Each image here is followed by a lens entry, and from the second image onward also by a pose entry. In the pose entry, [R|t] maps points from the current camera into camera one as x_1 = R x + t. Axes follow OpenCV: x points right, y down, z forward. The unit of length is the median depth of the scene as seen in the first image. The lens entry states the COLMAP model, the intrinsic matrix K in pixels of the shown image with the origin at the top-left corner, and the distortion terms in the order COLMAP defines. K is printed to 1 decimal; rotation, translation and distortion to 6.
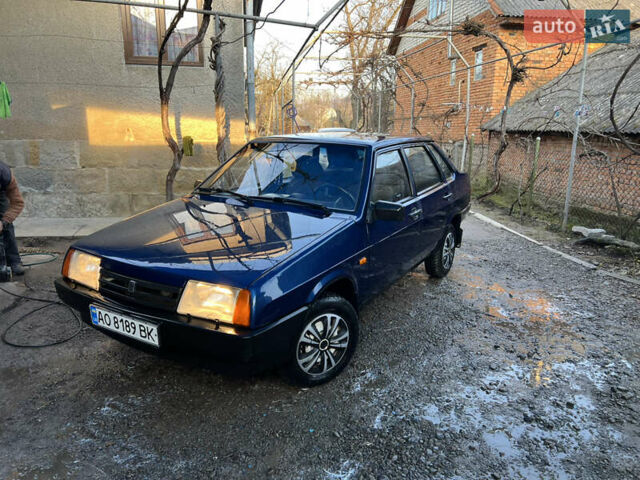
lens RADIAL K [[474.3, 0, 320.0], [0, 474.3, 240.0], [0, 0, 1]] dist [0.013864, -0.005347]
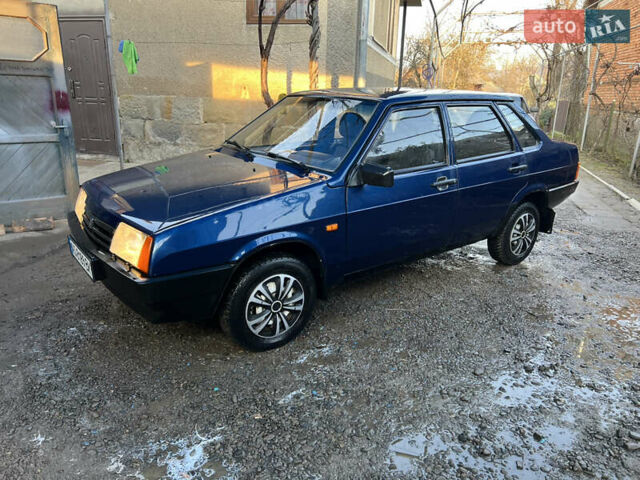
lens RADIAL K [[474.3, 0, 320.0], [0, 474.3, 240.0], [0, 0, 1]] dist [0.013864, -0.005347]
pose [[0.930292, 0.123012, -0.345579, 0.233288], [-0.100465, 0.991515, 0.082487, -0.001371], [0.352793, -0.042019, 0.934757, 0.086906]]
